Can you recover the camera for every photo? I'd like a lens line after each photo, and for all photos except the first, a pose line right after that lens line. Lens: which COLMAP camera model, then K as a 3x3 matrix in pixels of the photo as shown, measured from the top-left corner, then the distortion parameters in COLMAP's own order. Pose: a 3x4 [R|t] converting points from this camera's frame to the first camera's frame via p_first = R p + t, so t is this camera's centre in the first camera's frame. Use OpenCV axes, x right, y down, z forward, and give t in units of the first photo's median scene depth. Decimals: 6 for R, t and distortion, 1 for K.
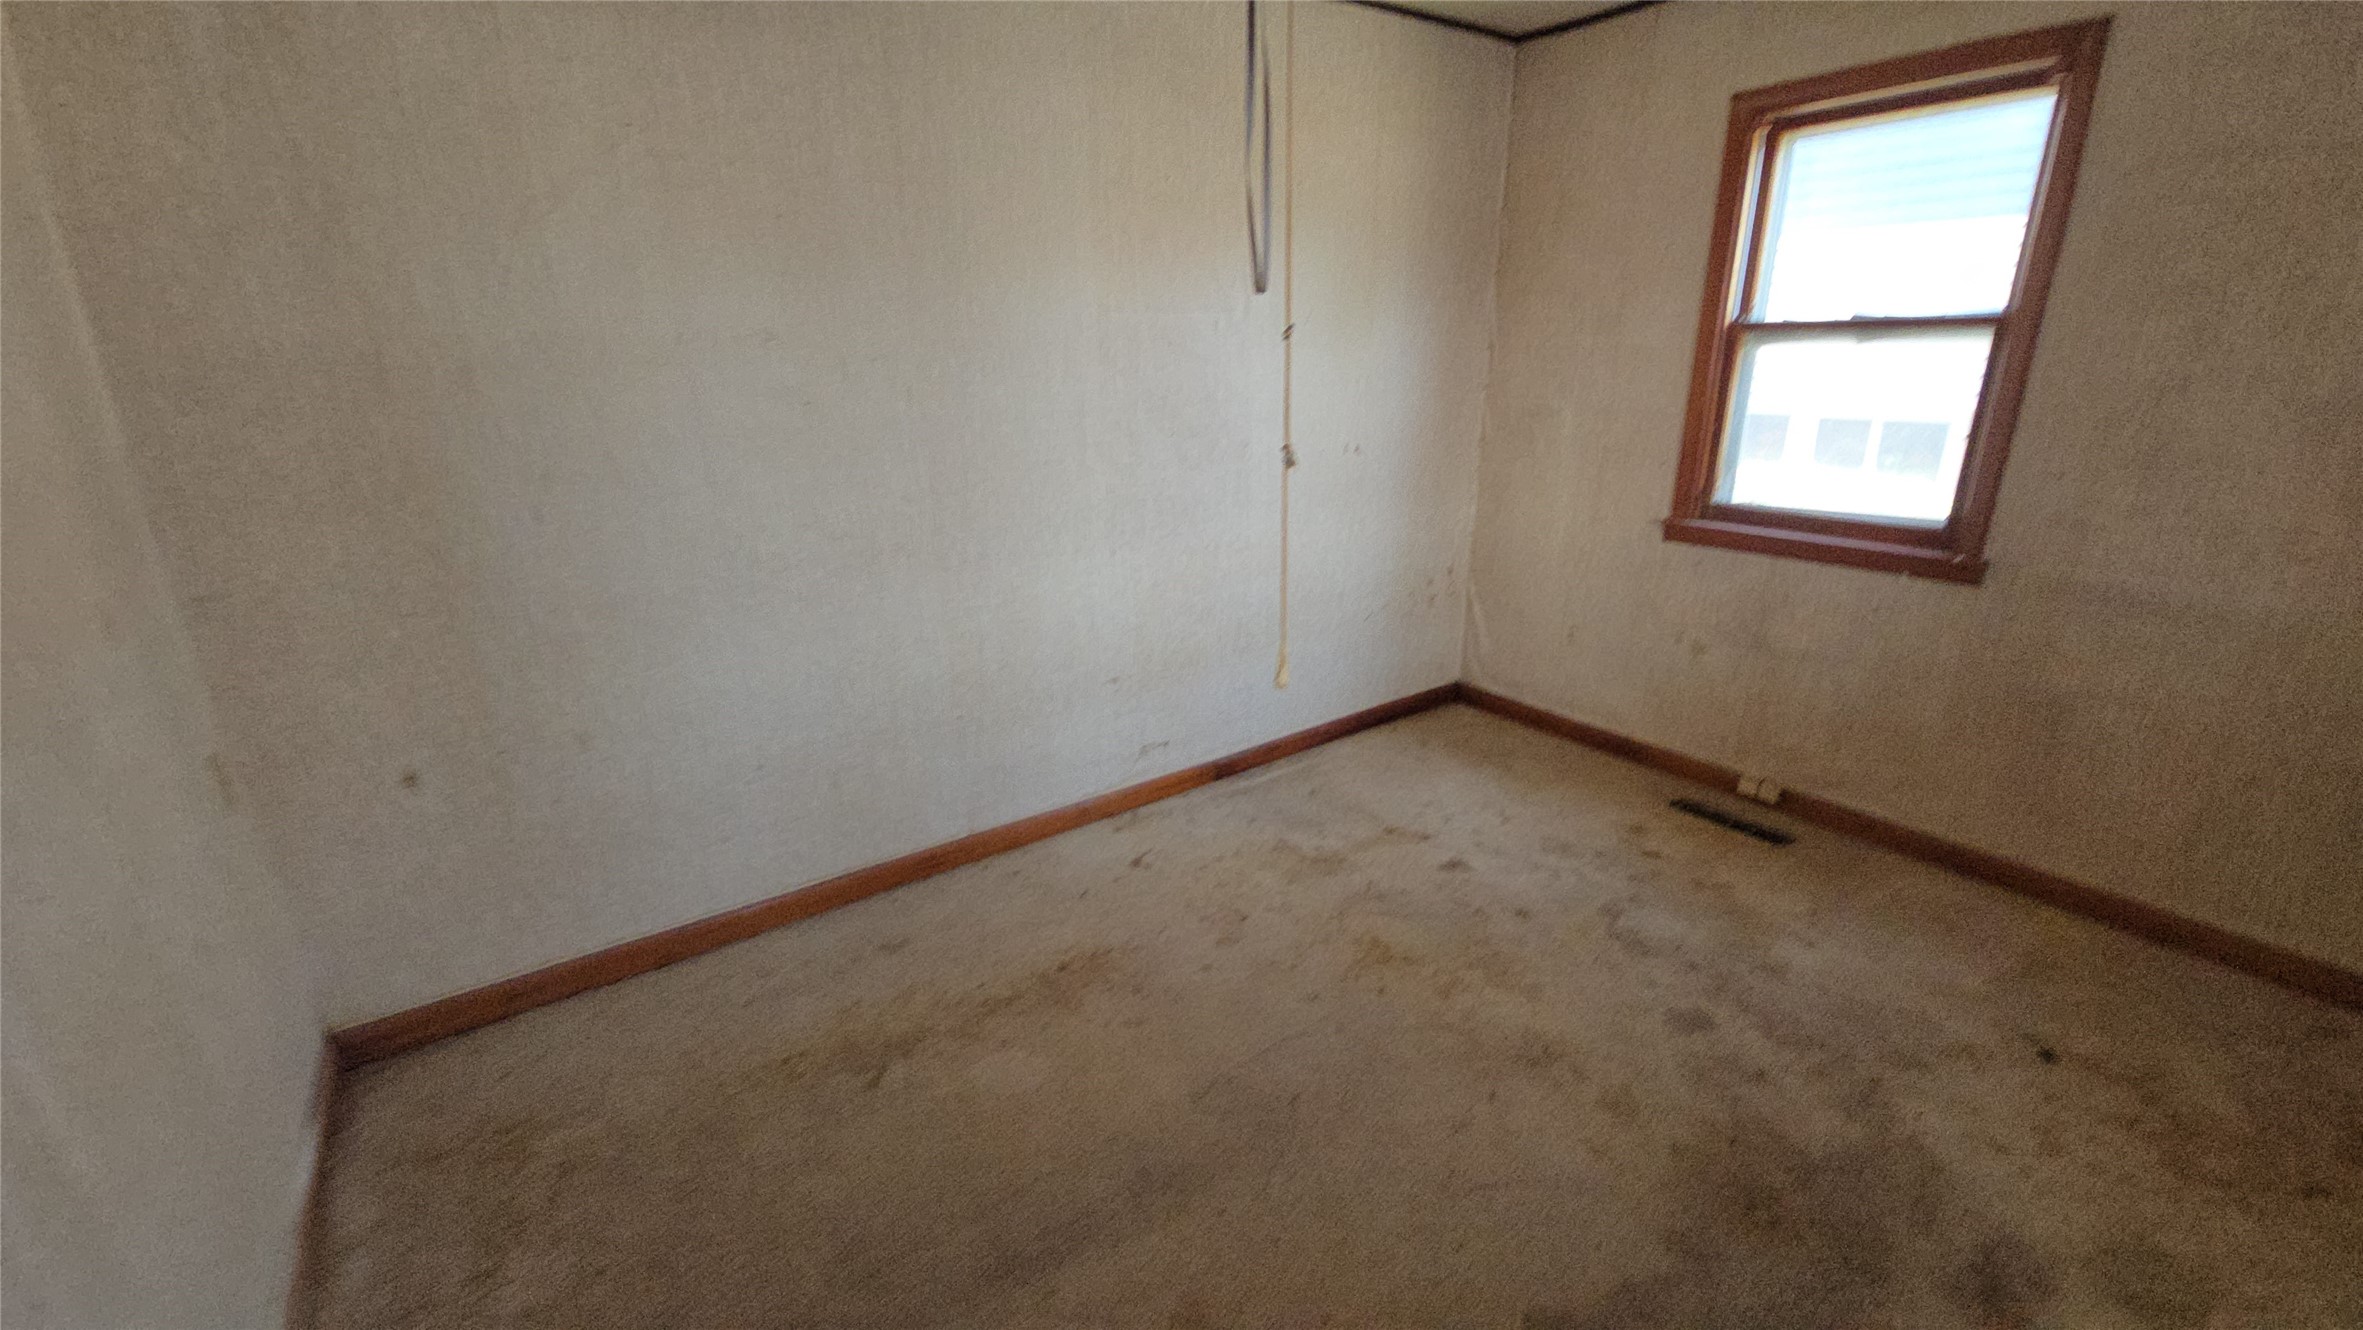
lens RADIAL K [[961.2, 0, 1188.8], [0, 961.2, 694.1], [0, 0, 1]] dist [-0.002528, -0.004054]
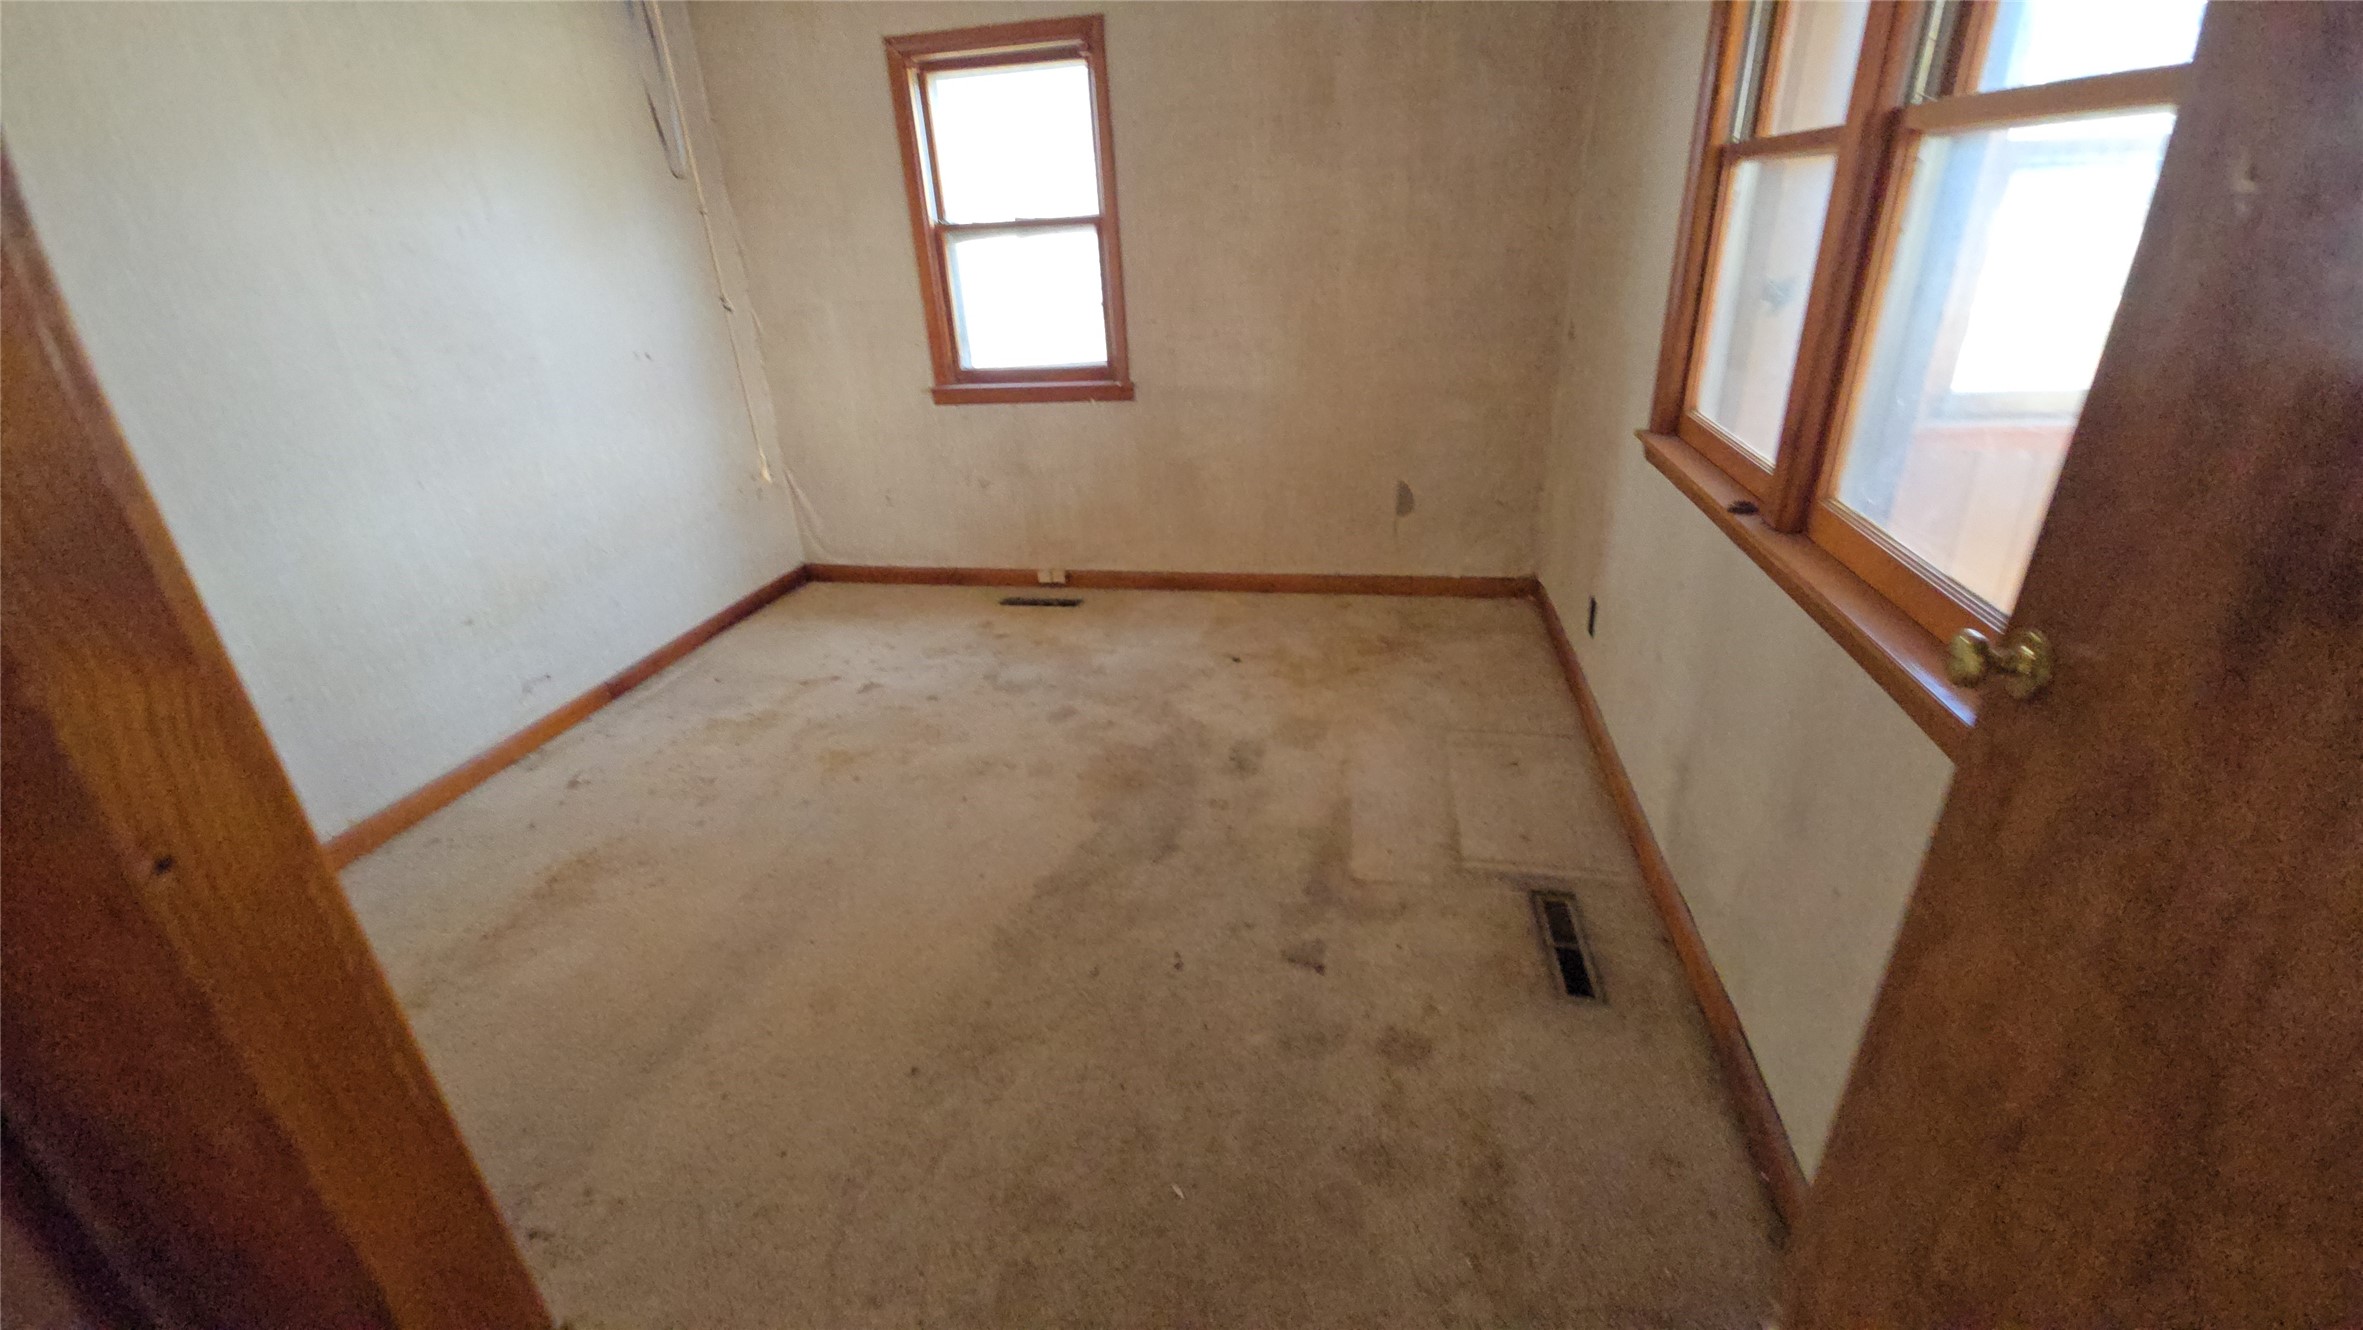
lens RADIAL K [[961.2, 0, 1182.4], [0, 961.2, 723.5], [0, 0, 1]] dist [-0.002528, -0.004054]
pose [[0.731139, -0.315992, 0.604636, -0.202028], [0.260118, 0.948436, 0.181128, 0.112633], [-0.630694, 0.024847, 0.775634, -0.220137]]
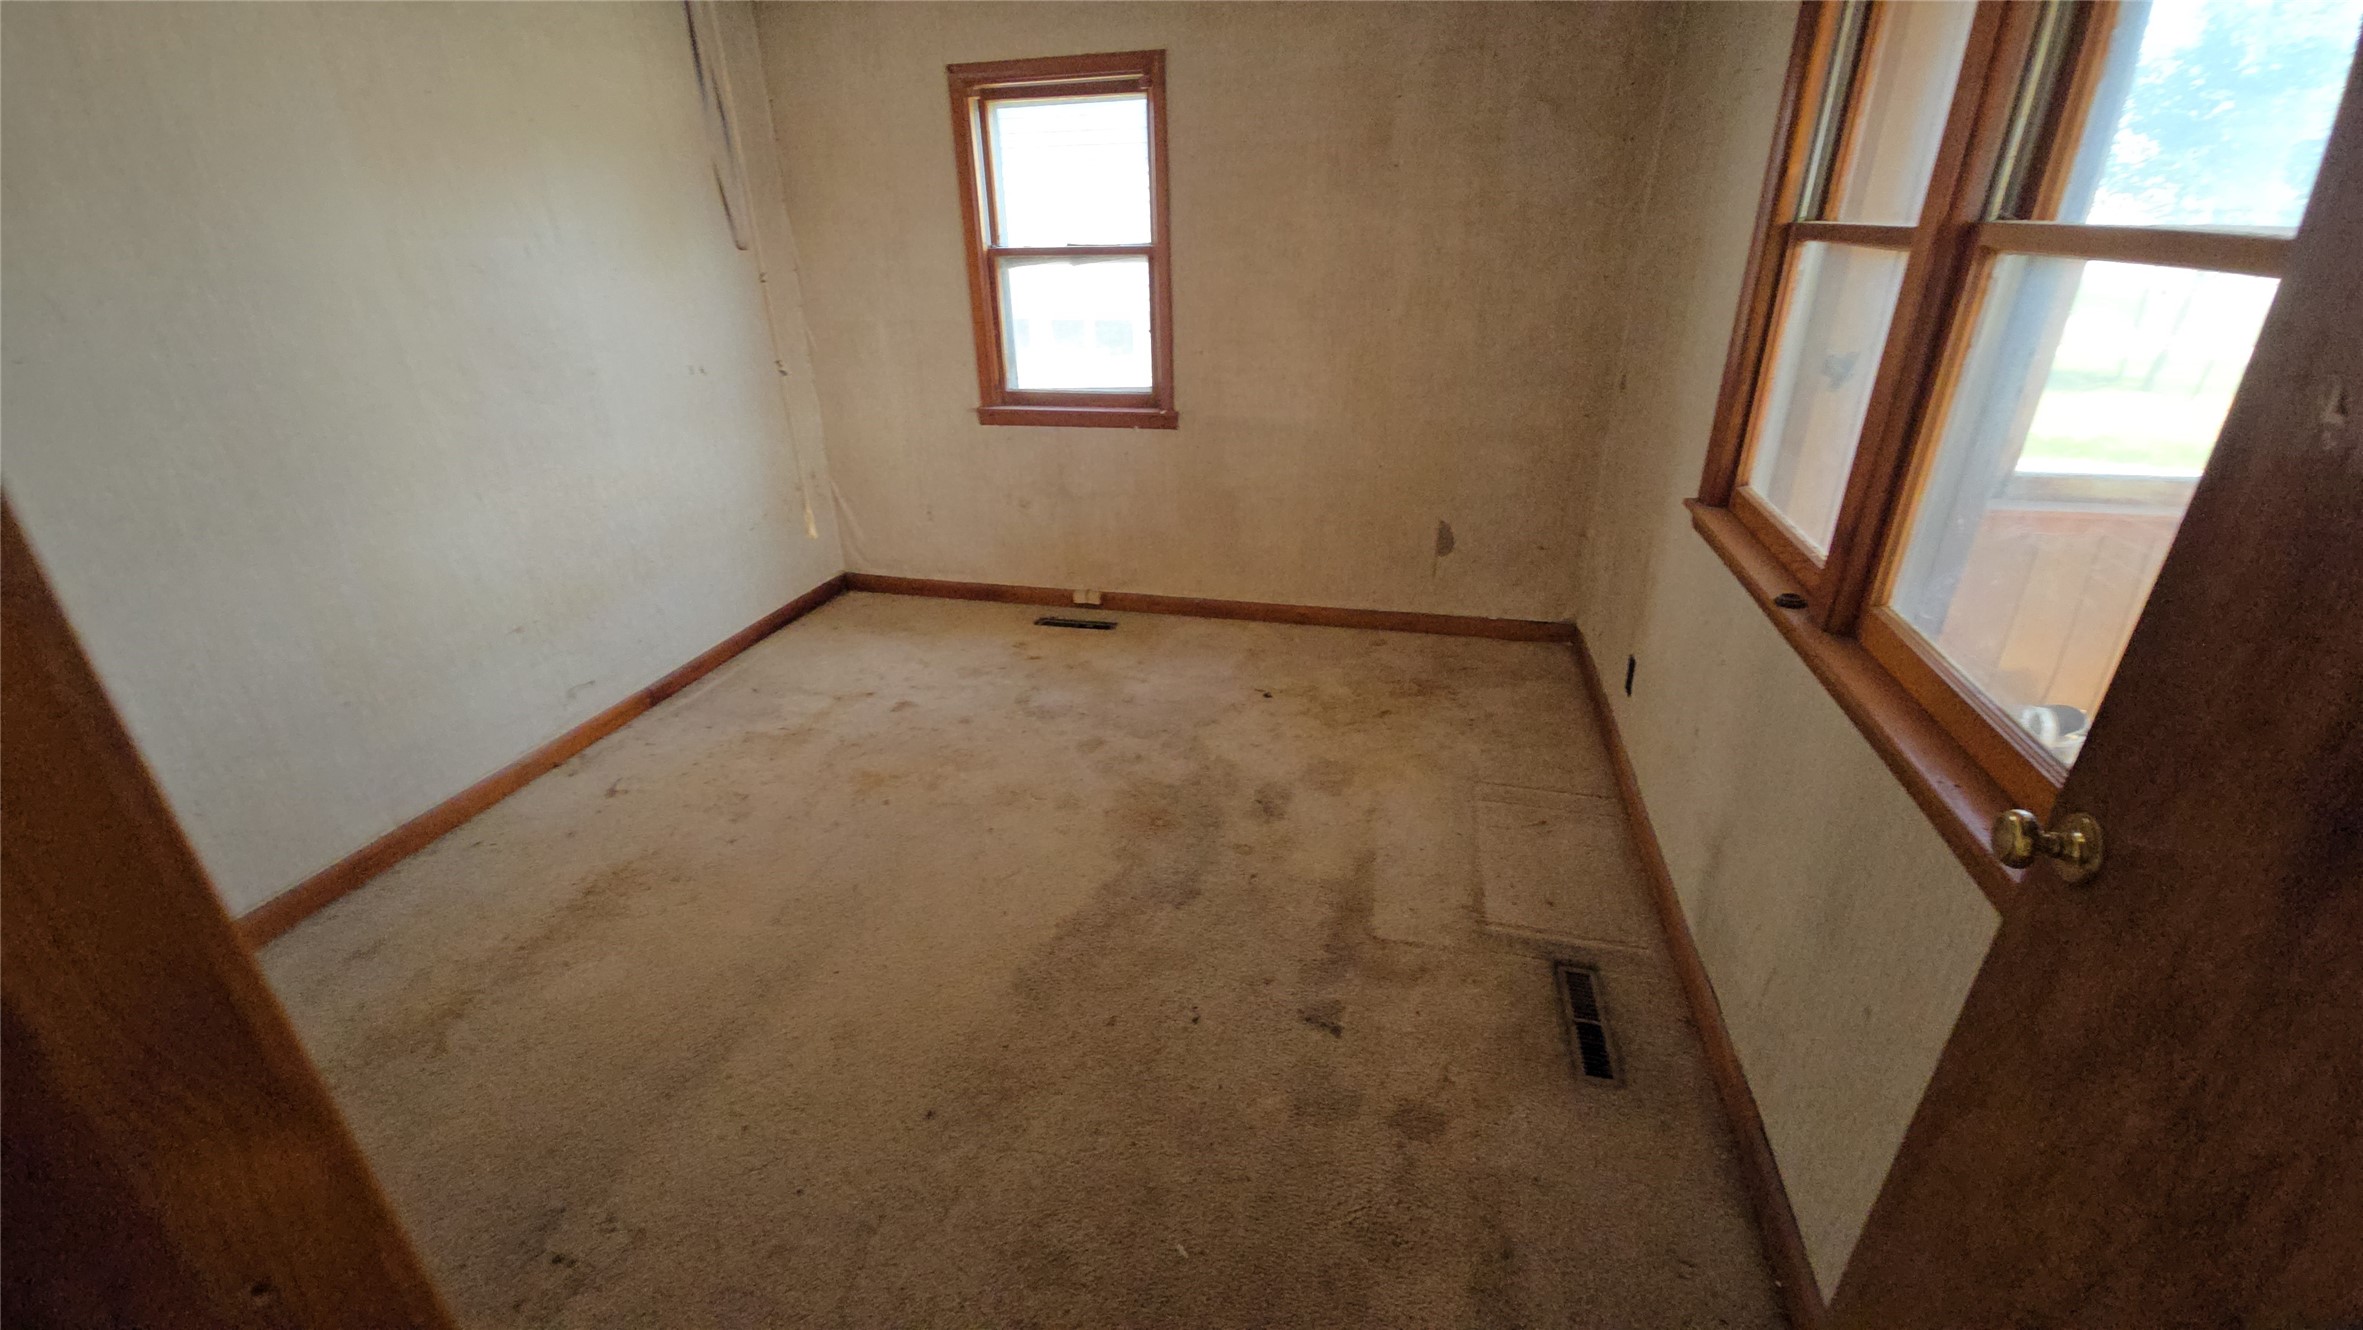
lens RADIAL K [[961.2, 0, 1178.4], [0, 961.2, 719.8], [0, 0, 1]] dist [-0.002528, -0.004054]
pose [[0.764175, -0.282605, 0.579803, -0.189464], [0.220364, 0.959207, 0.177094, 0.058679], [-0.606198, -0.007562, 0.795277, -0.220798]]
